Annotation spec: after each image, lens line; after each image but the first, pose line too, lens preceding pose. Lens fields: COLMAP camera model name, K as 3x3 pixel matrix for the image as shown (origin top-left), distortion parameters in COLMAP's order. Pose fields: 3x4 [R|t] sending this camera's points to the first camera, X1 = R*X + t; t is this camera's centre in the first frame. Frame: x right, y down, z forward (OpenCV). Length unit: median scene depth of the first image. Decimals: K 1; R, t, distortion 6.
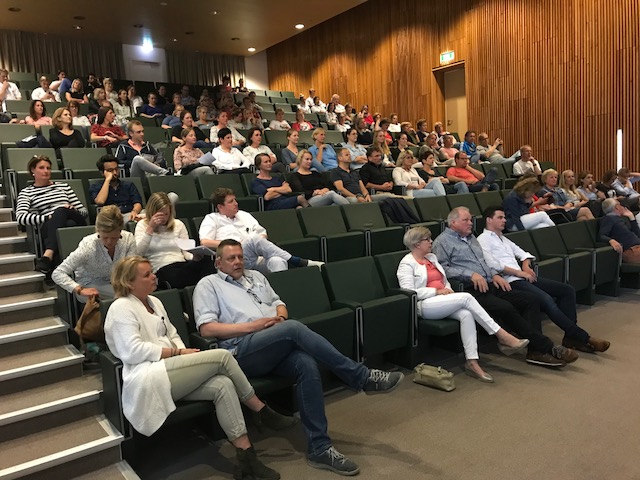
lens RADIAL K [[516.9, 0, 319.9], [0, 516.9, 227.4], [0, 0, 1]] dist [-0.007602, -0.009234]
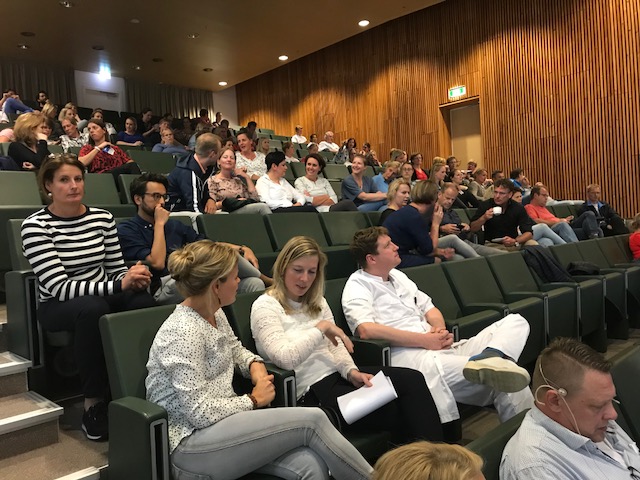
lens RADIAL K [[516.9, 0, 319.9], [0, 516.9, 227.4], [0, 0, 1]] dist [-0.007602, -0.009234]
pose [[0.991723, 0.000778, 0.128393, -0.106154], [0.011605, 0.995346, -0.095669, -0.007909], [-0.127870, 0.096367, 0.987098, 0.148197]]
